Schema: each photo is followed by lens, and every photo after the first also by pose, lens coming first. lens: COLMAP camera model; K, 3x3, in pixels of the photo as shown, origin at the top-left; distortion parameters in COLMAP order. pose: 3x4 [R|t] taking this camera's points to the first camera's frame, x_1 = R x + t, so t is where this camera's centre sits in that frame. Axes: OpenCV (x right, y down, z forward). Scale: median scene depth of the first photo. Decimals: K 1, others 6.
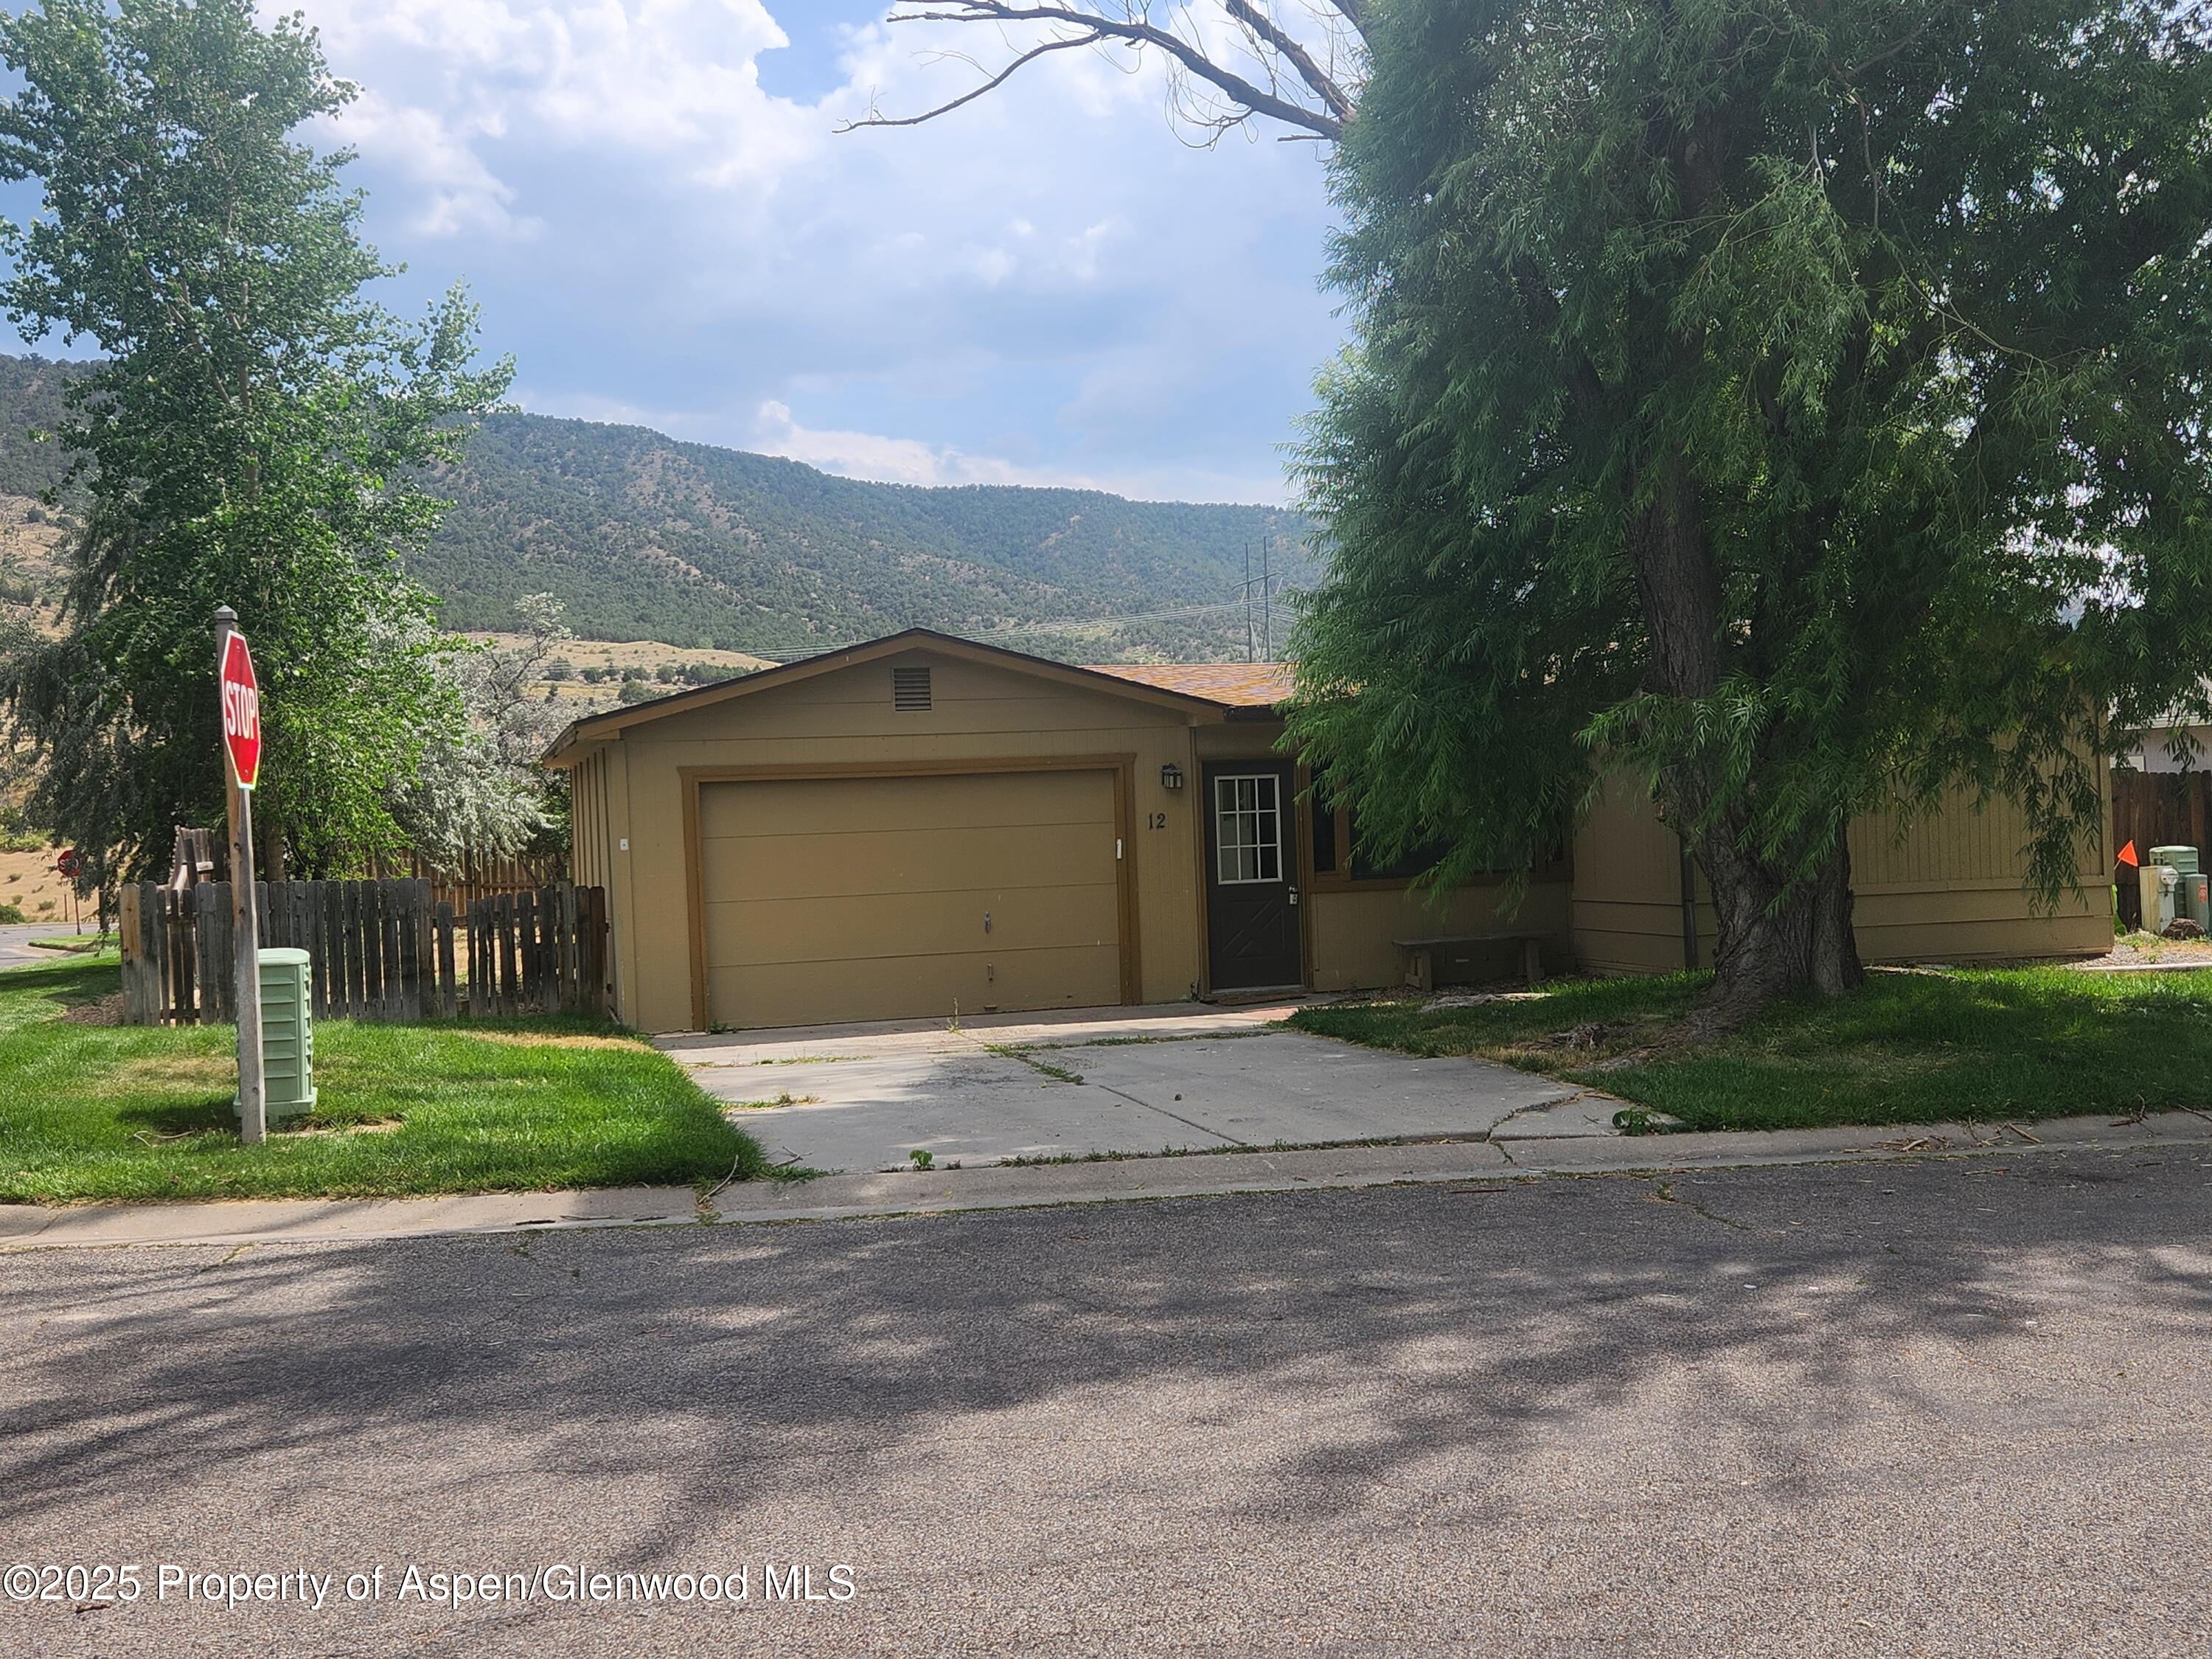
lens RADIAL K [[1530.3, 0, 1113.9], [0, 1530.3, 827.8], [0, 0, 1]] dist [0.036744, -0.012014]
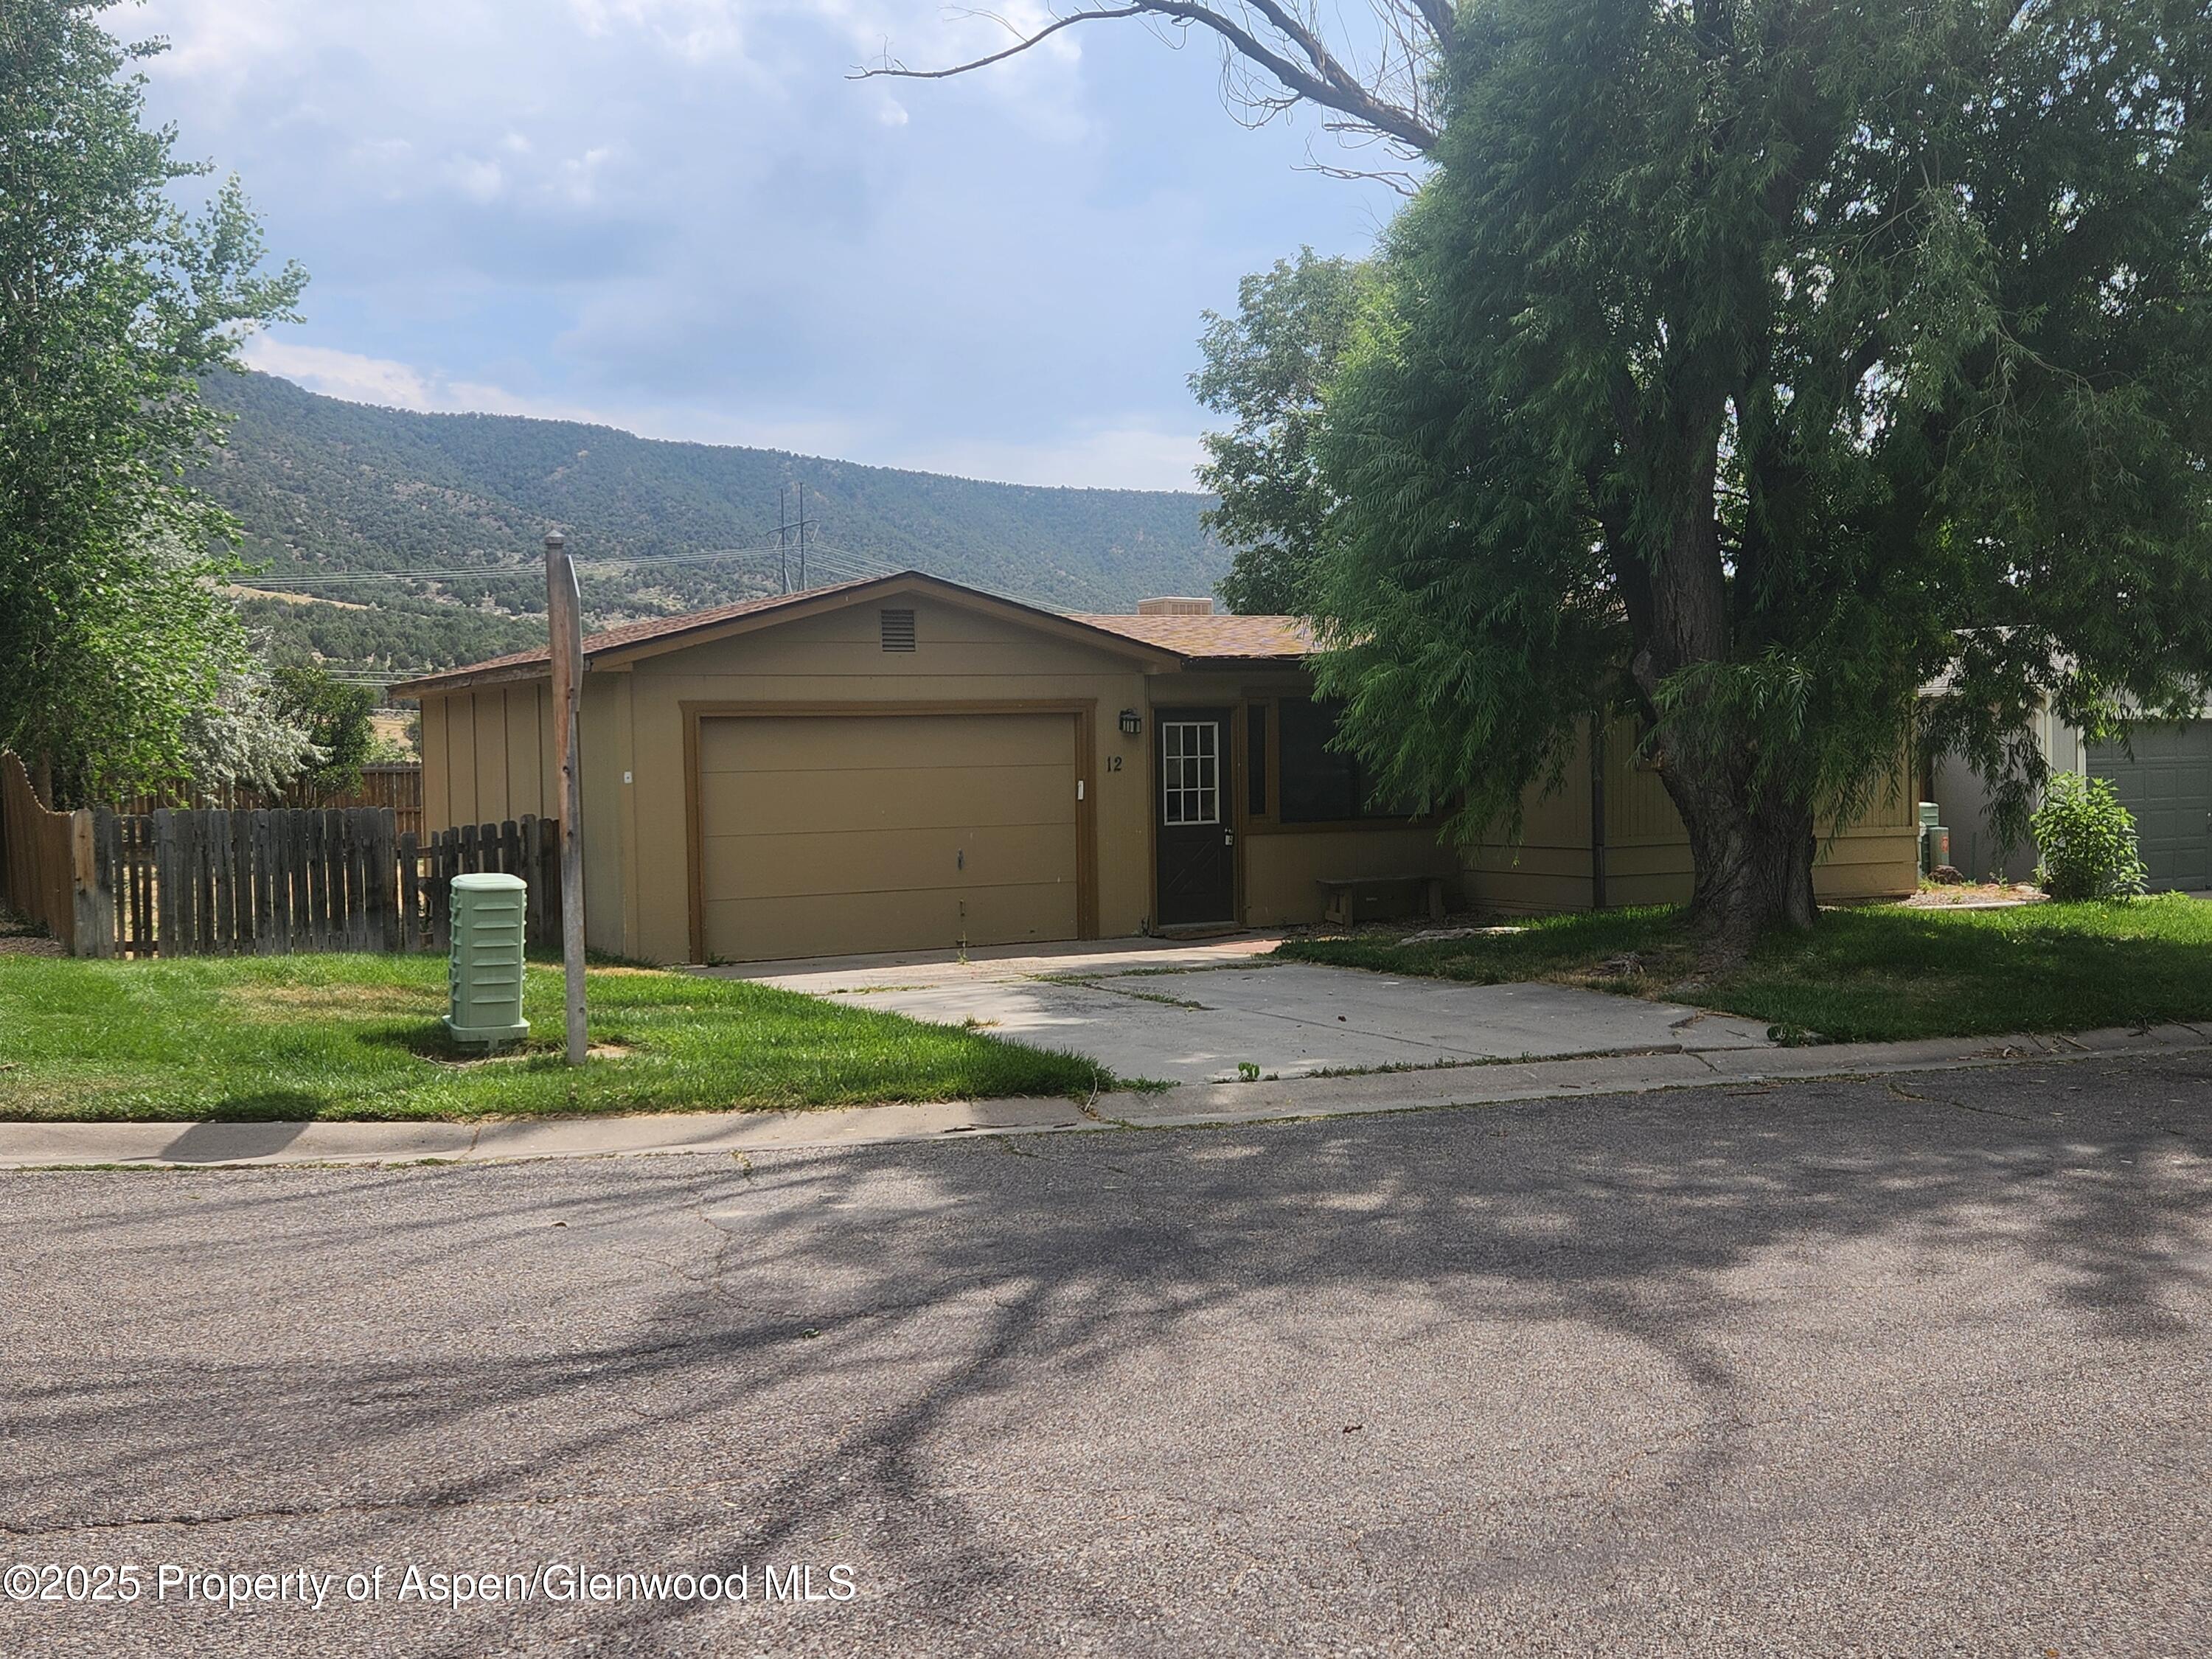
lens RADIAL K [[1530.3, 0, 931.6], [0, 1530.3, 795.6], [0, 0, 1]] dist [0.036744, -0.012014]
pose [[0.987958, 0.015527, 0.153938, -0.438518], [-0.017659, 0.999766, 0.012492, 0.010843], [-0.153708, -0.015060, 0.988002, -0.025272]]
